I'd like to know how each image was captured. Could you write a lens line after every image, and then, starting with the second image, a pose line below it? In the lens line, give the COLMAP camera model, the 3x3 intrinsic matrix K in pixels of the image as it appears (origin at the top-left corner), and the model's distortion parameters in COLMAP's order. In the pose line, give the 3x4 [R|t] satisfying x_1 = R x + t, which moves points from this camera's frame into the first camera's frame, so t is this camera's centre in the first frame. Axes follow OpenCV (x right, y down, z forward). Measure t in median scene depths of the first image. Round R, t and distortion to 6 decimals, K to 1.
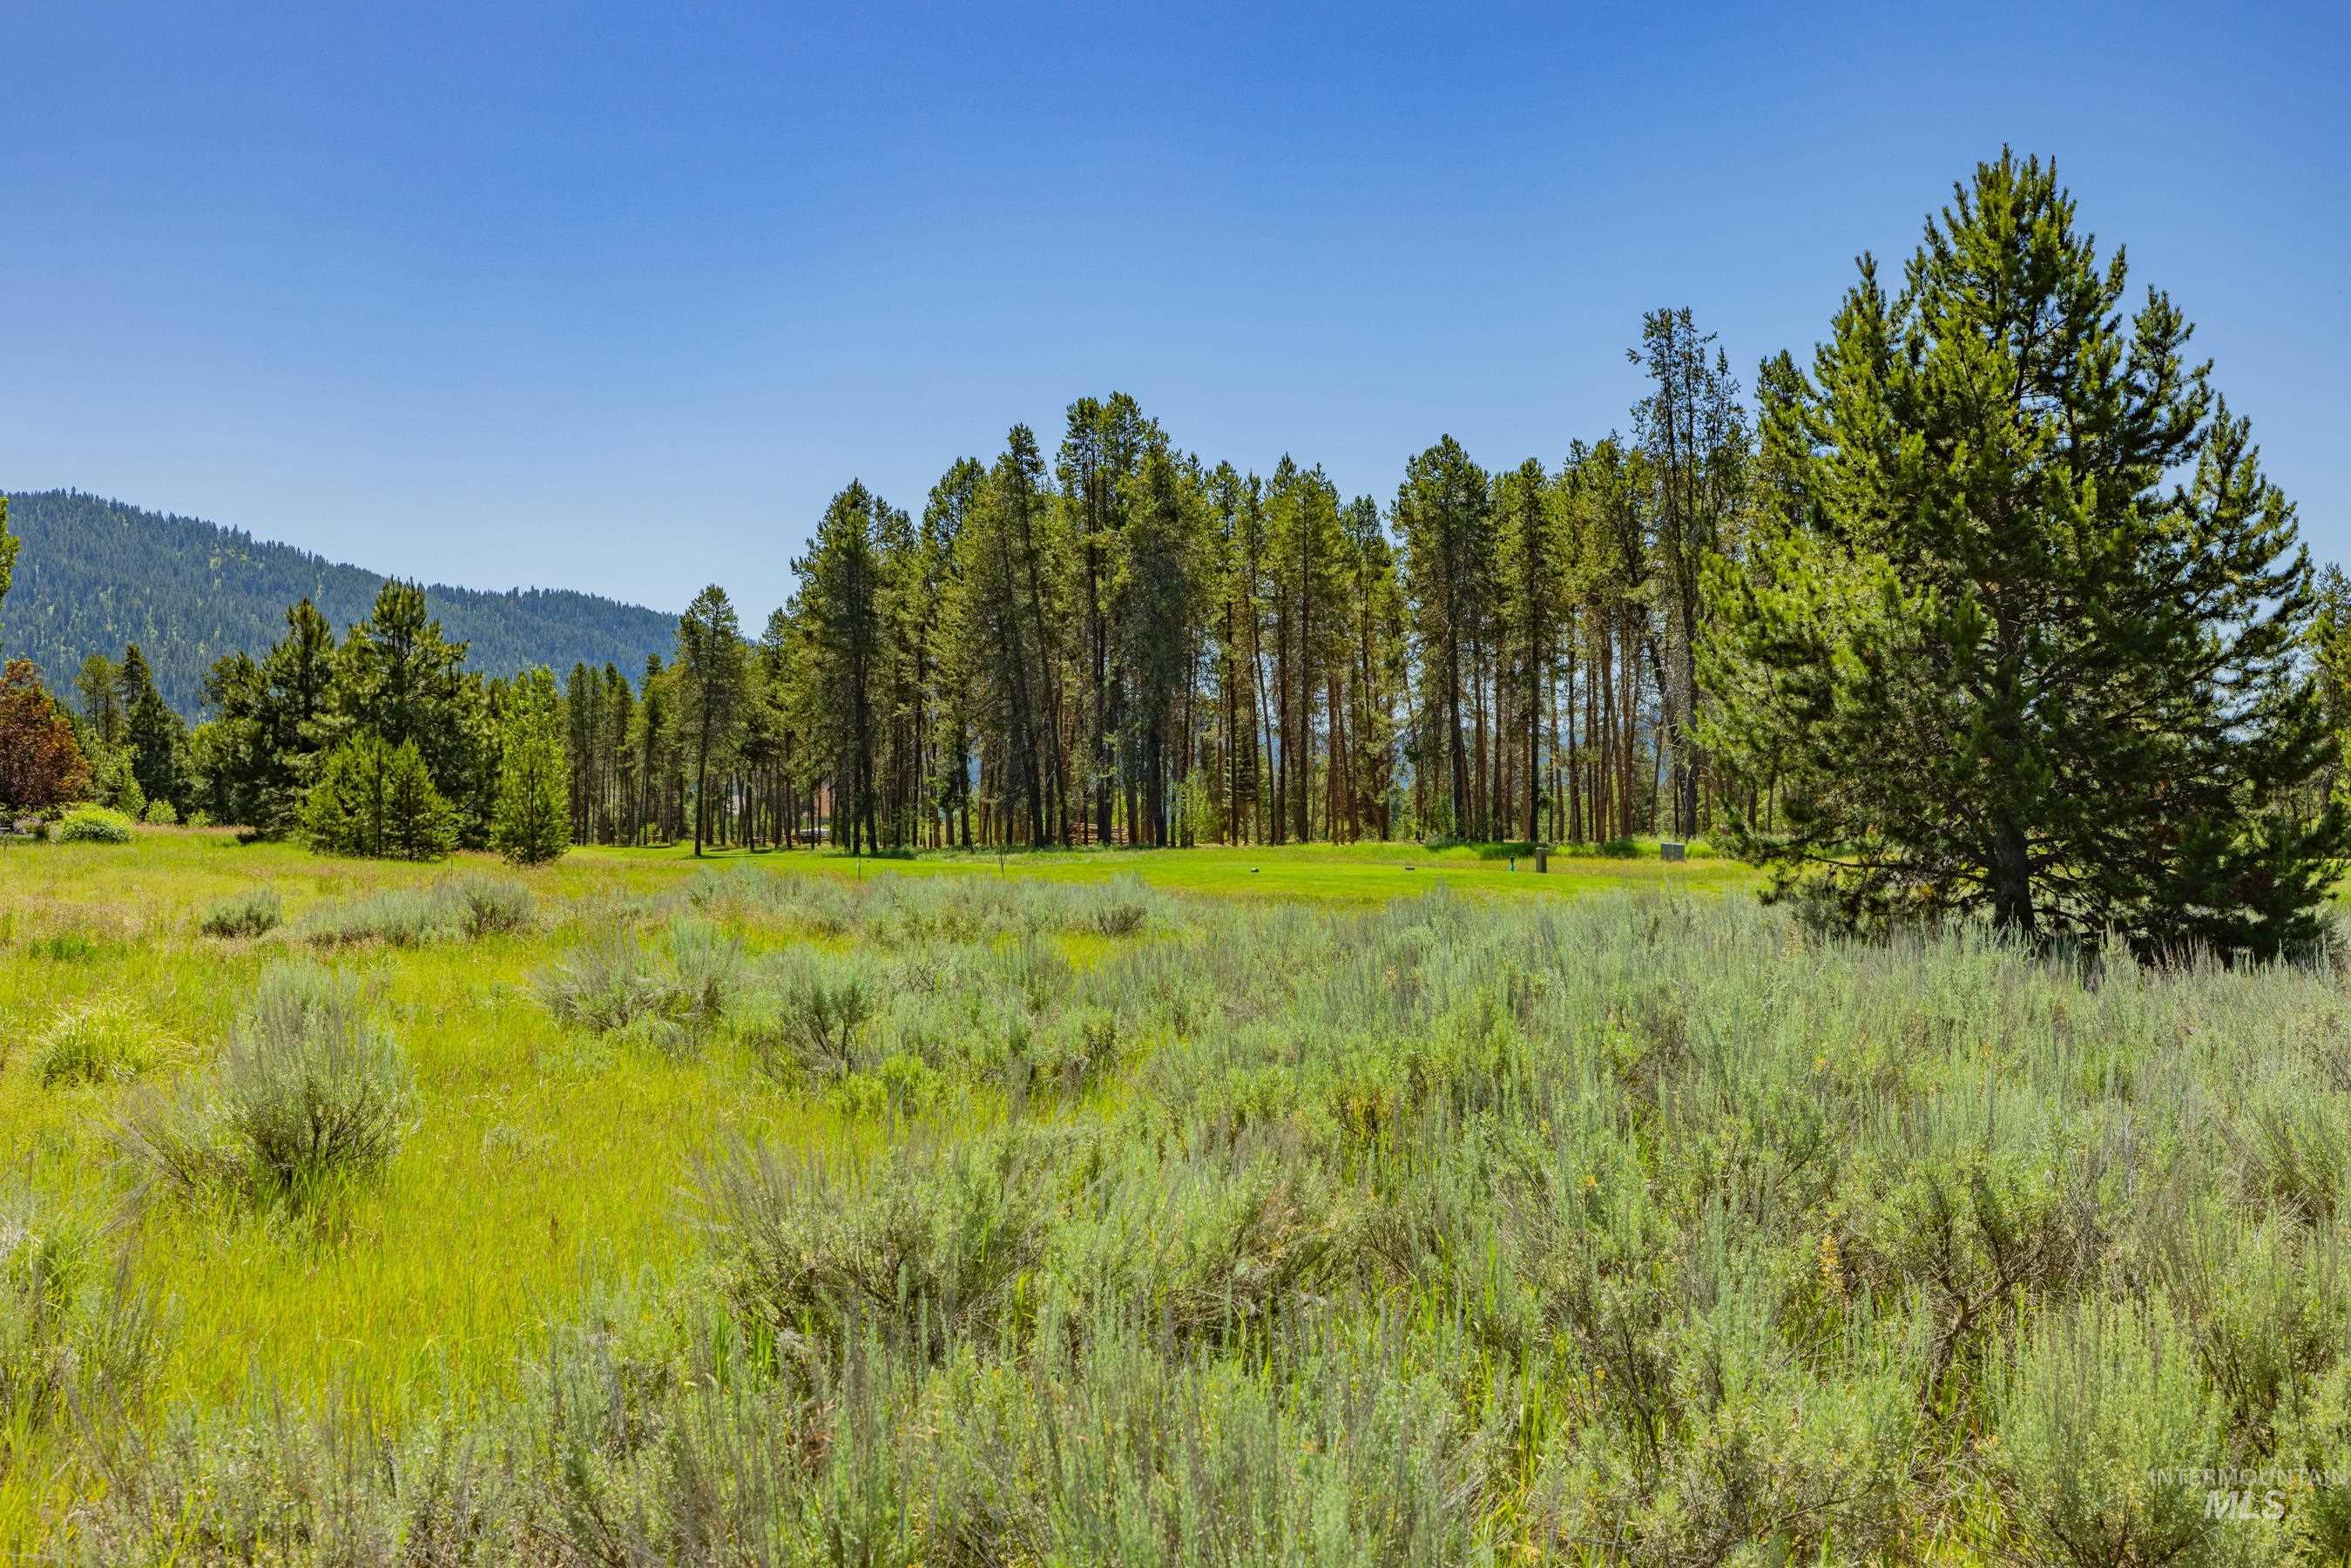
lens RADIAL K [[2306.9, 0, 1175.5], [0, 2306.9, 784.0], [0, 0, 1]] dist [0.002745, -0.013002]
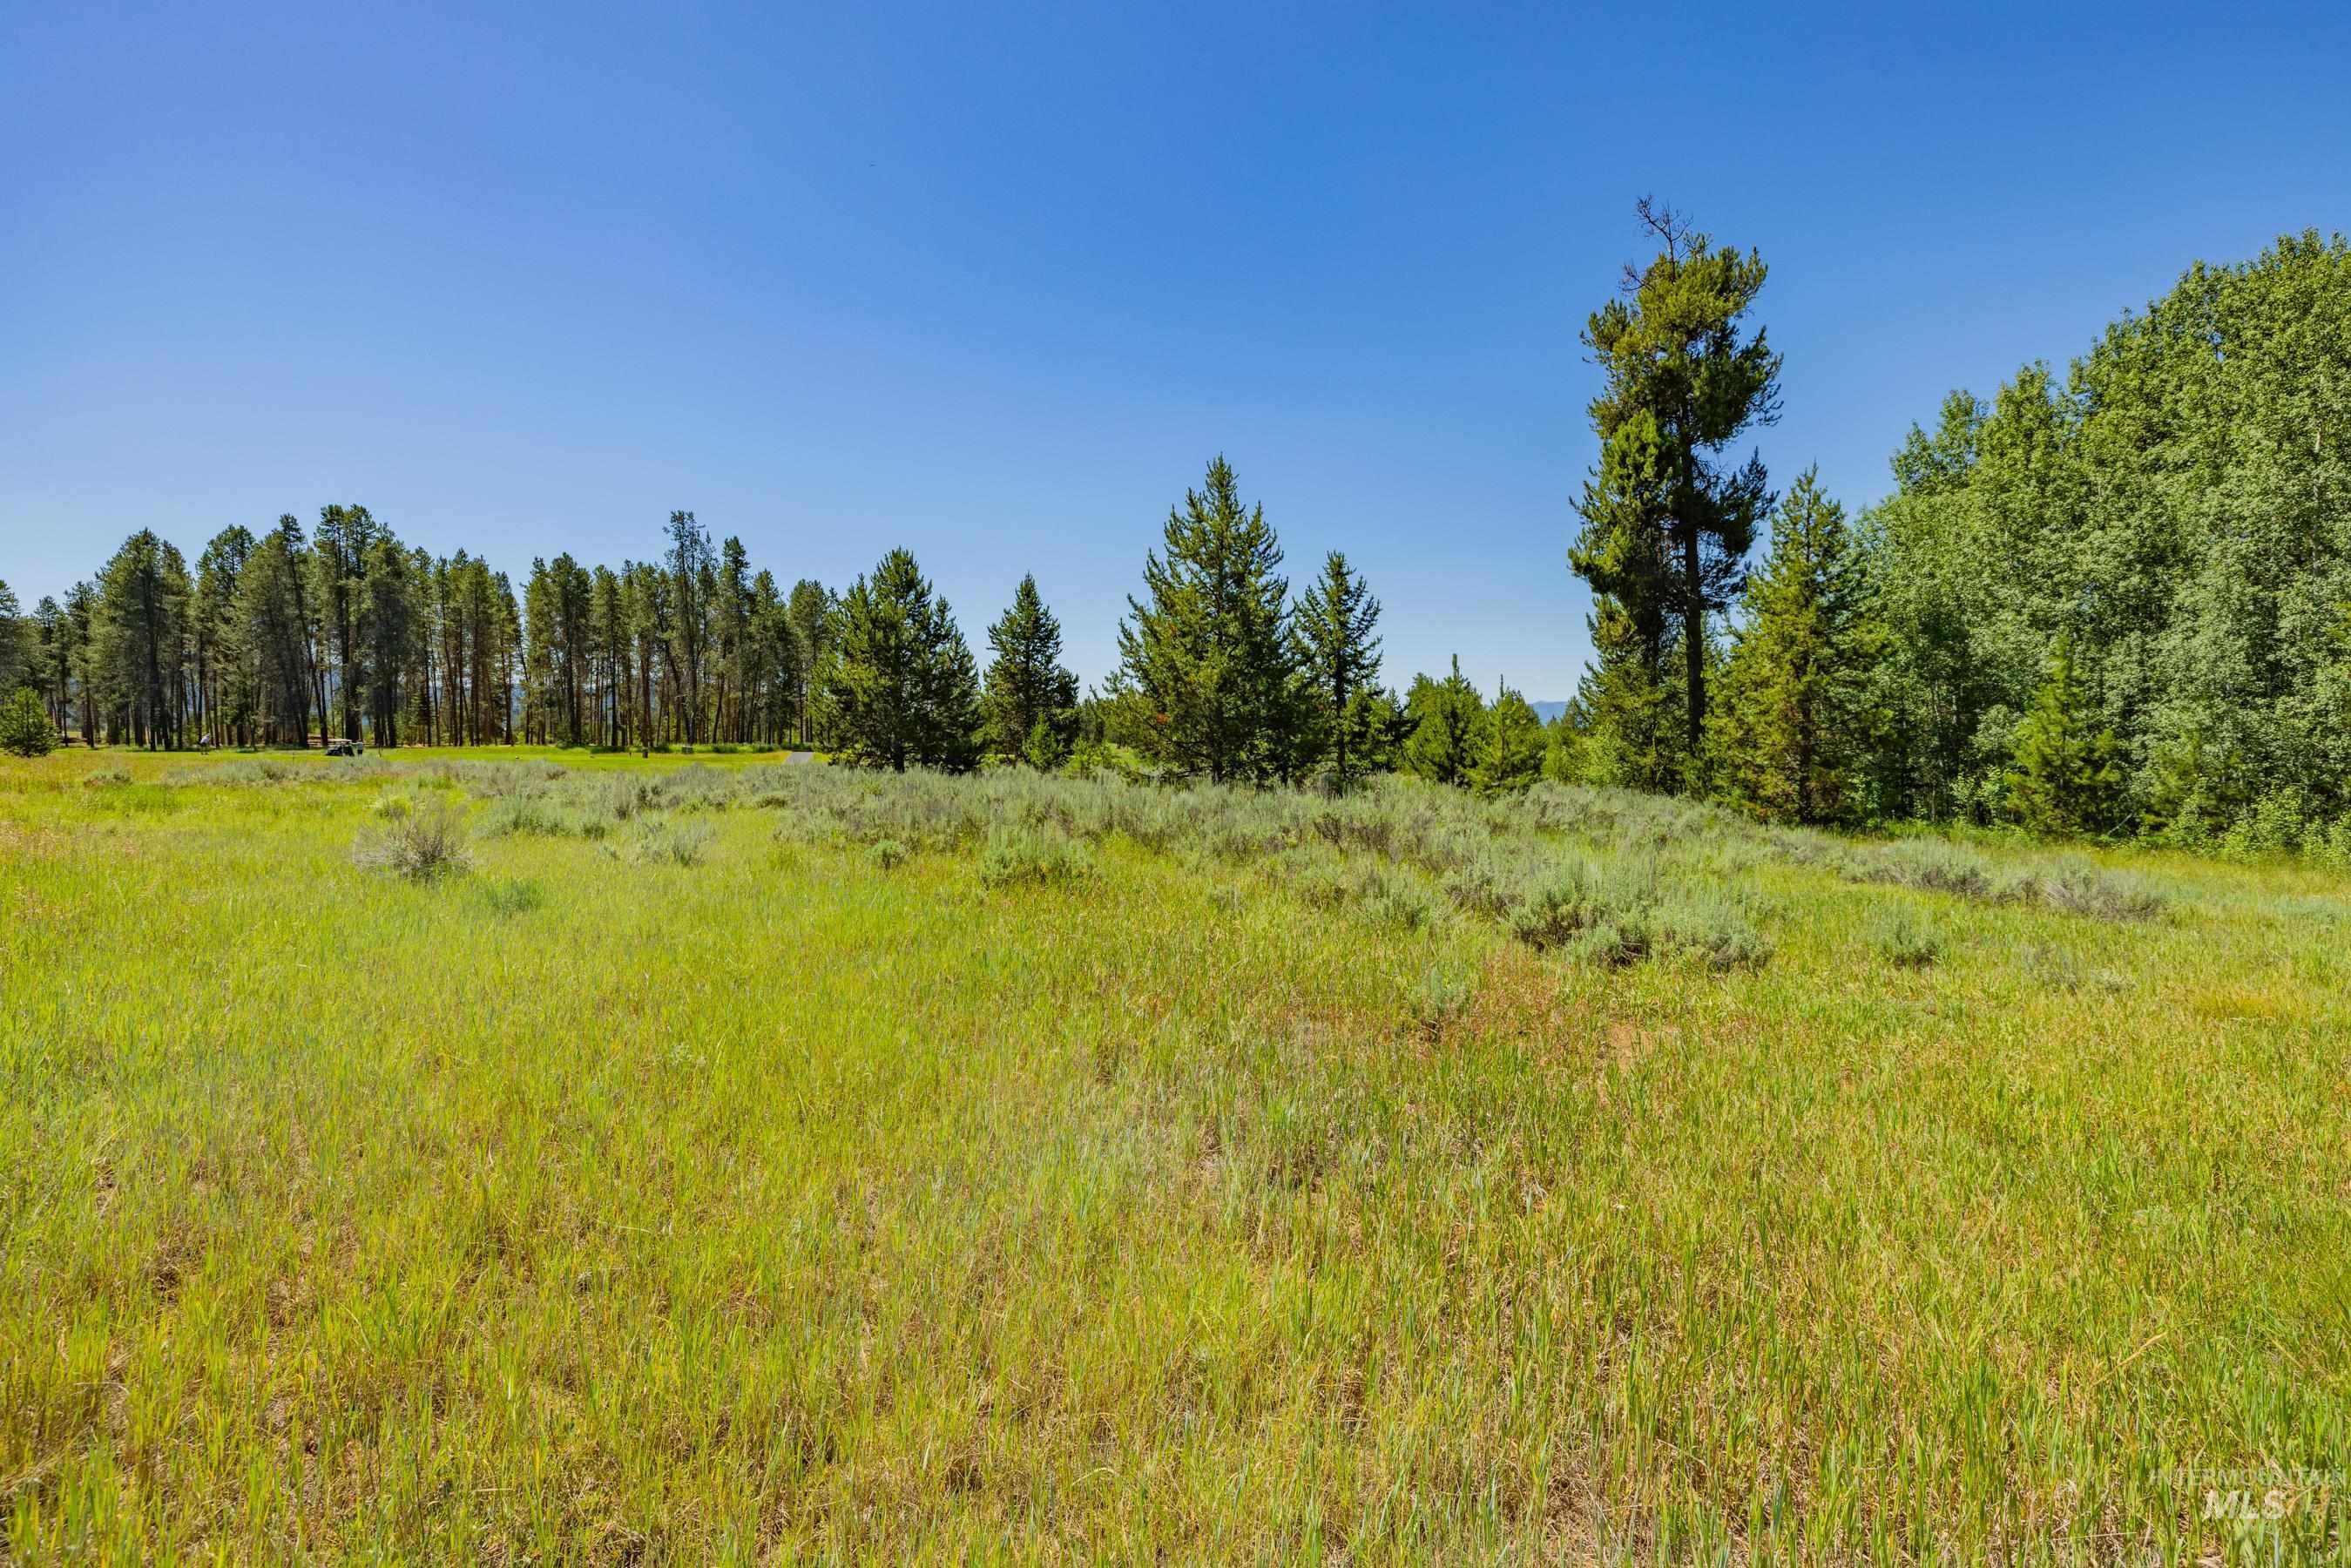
lens RADIAL K [[1028.7, 0, 1179.7], [0, 1028.7, 778.6], [0, 0, 1]] dist [0.002616, 0.000503]
pose [[0.764456, -0.014030, 0.644523, -0.061097], [-0.021992, 0.998614, 0.047823, -0.002267], [-0.644301, -0.050733, 0.763088, -0.089396]]
